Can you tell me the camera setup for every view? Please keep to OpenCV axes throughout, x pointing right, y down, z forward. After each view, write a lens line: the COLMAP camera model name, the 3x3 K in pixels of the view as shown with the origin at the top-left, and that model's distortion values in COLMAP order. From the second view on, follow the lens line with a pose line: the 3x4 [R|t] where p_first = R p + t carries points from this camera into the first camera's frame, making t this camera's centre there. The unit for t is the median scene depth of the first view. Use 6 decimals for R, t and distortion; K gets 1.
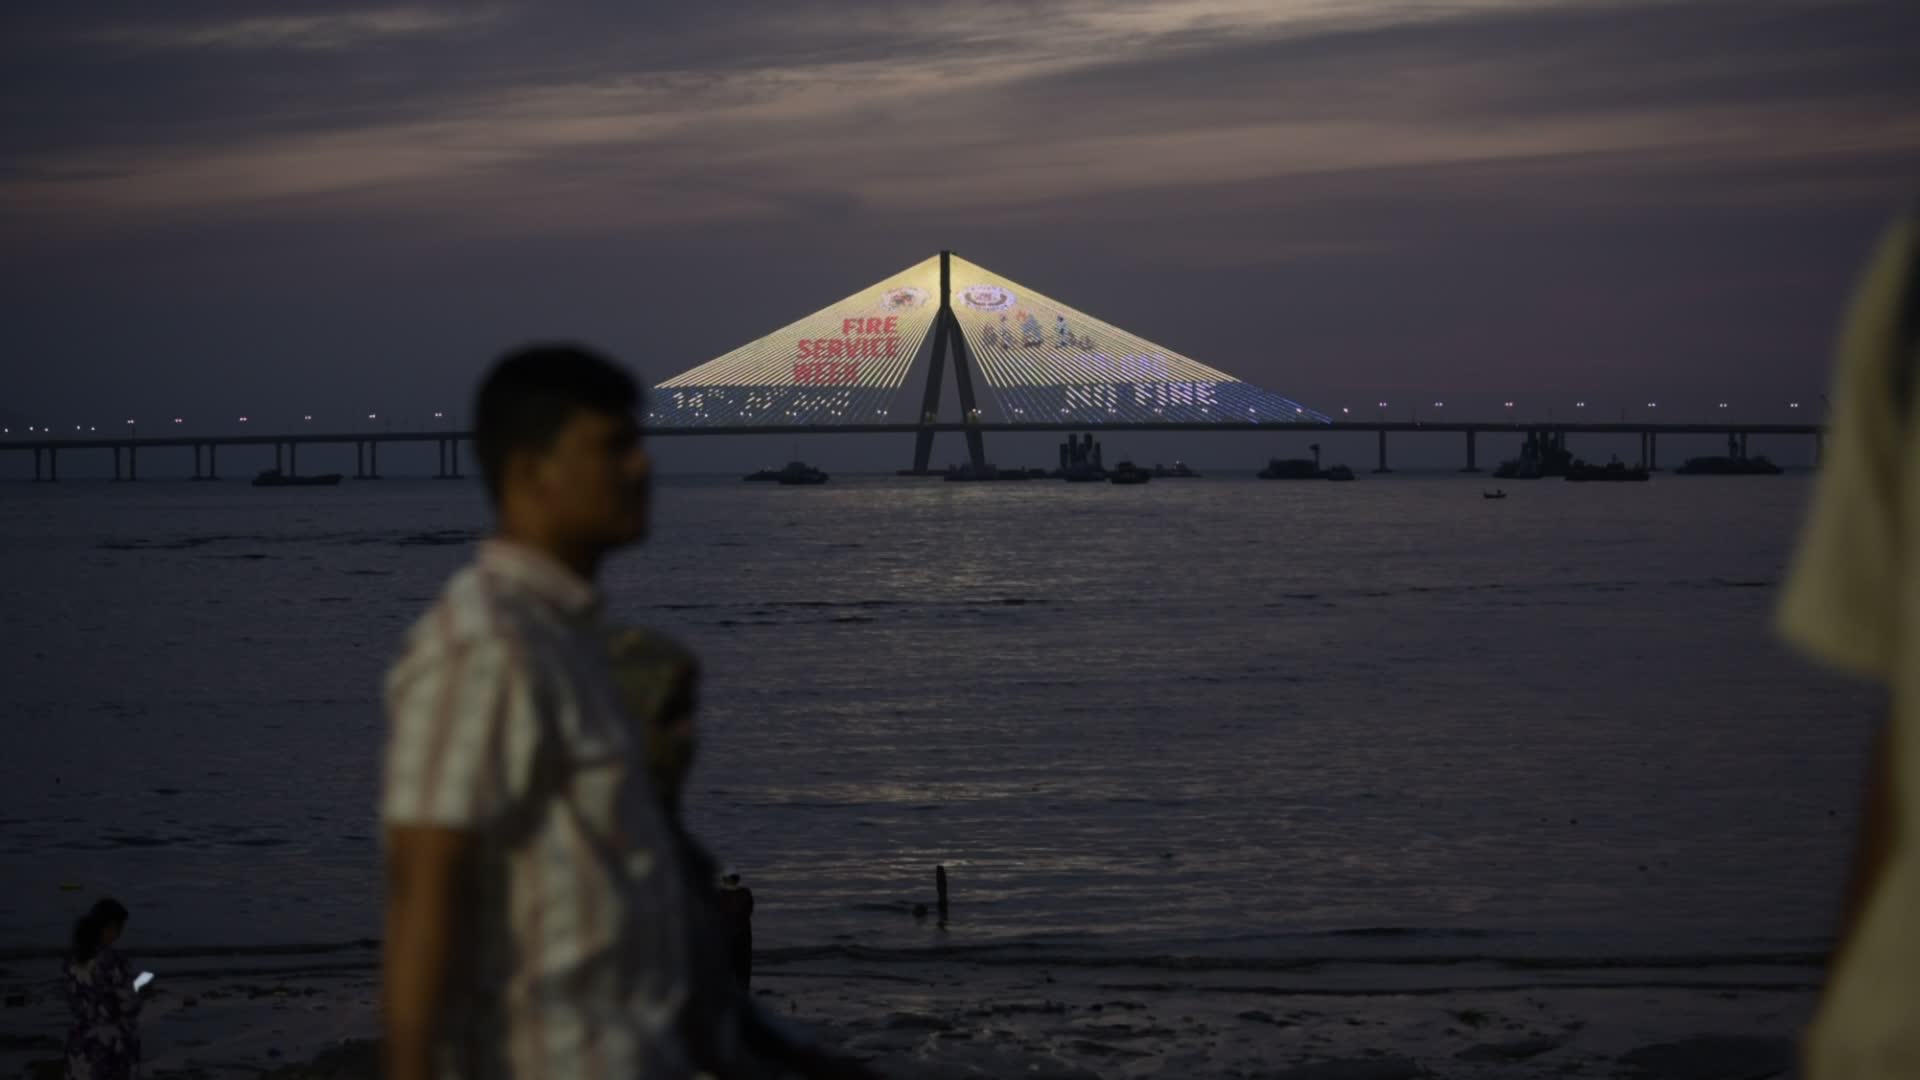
lens RADIAL K [[4010.9, 0, 960.0], [0, 4010.9, 540.0], [0, 0, 1]] dist [0.065476, -0.499740]
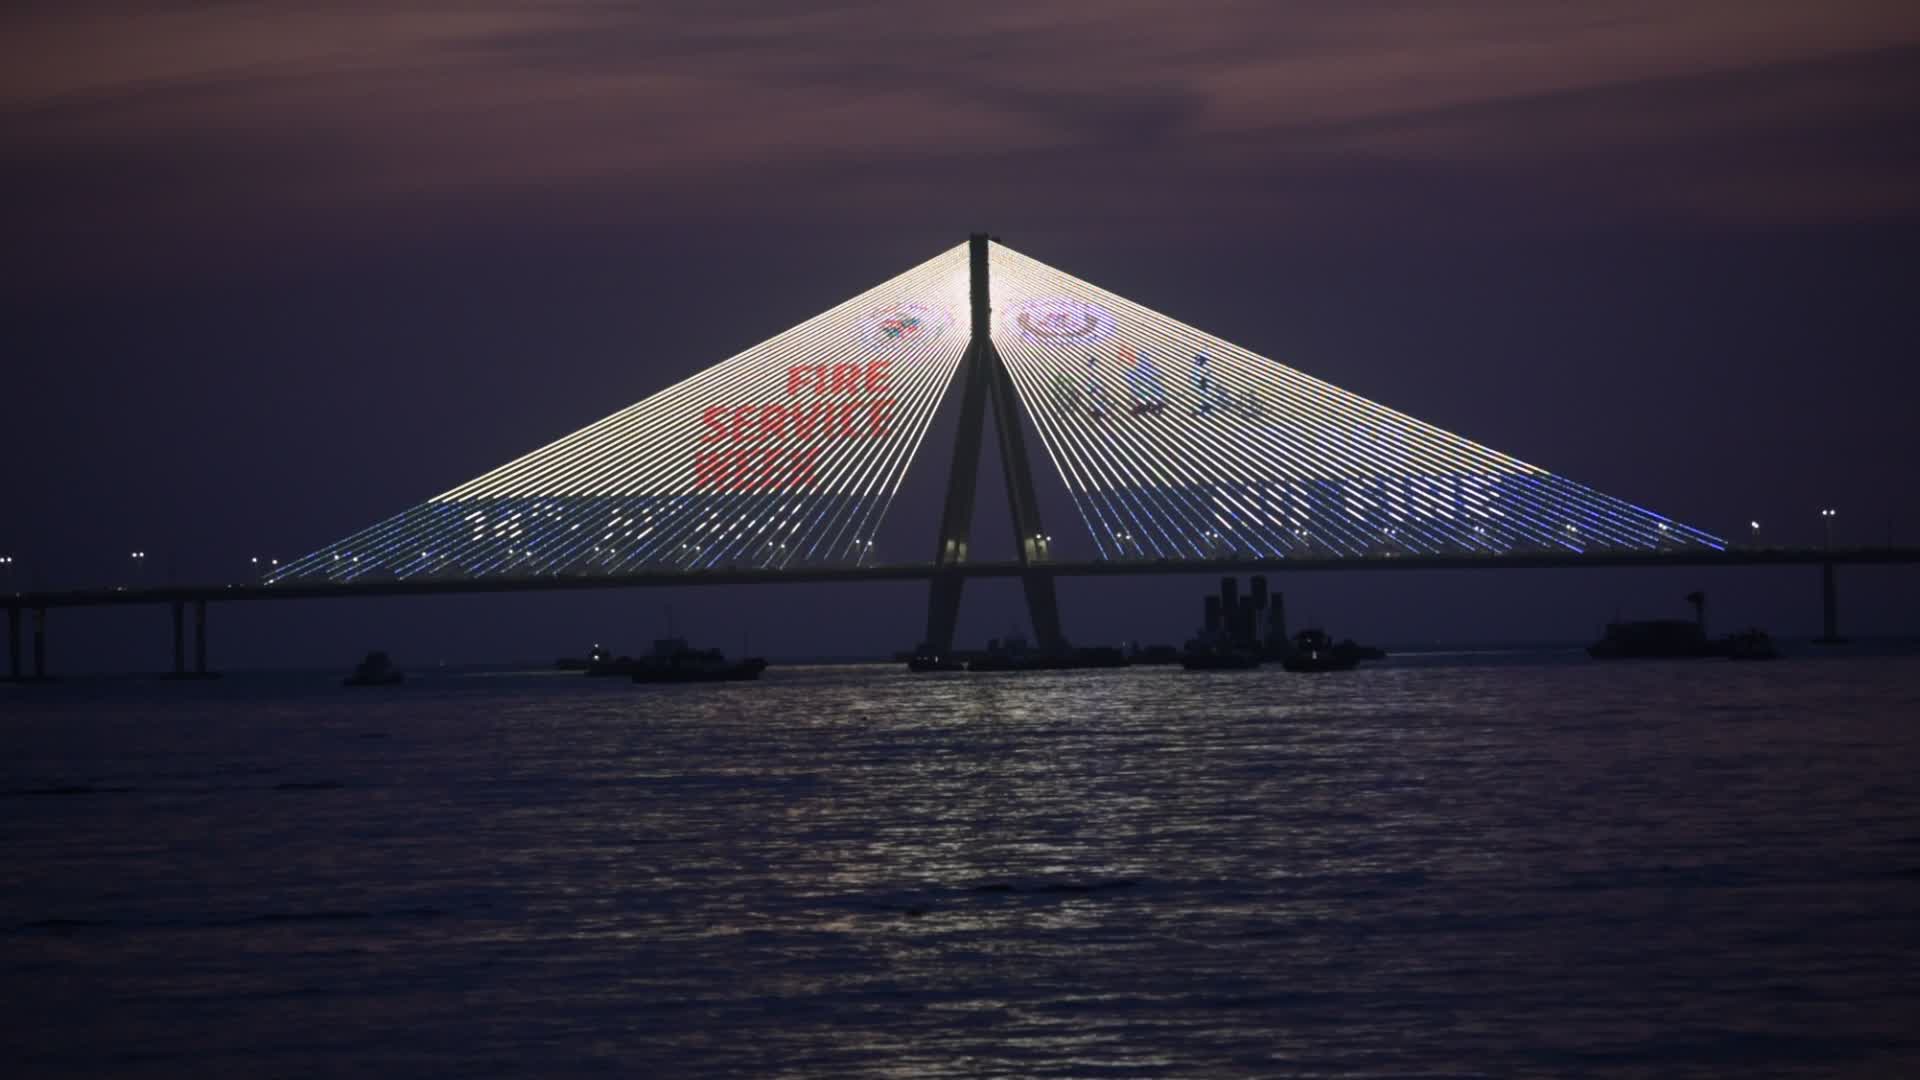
lens RADIAL K [[4010.9, 0, 960.0], [0, 4010.9, 540.0], [0, 0, 1]] dist [0.065476, -0.499740]
pose [[0.998903, -0.014831, -0.044419, 0.016632], [0.013216, 0.999248, -0.036442, -0.012806], [0.044926, 0.035815, 0.998348, 0.475182]]
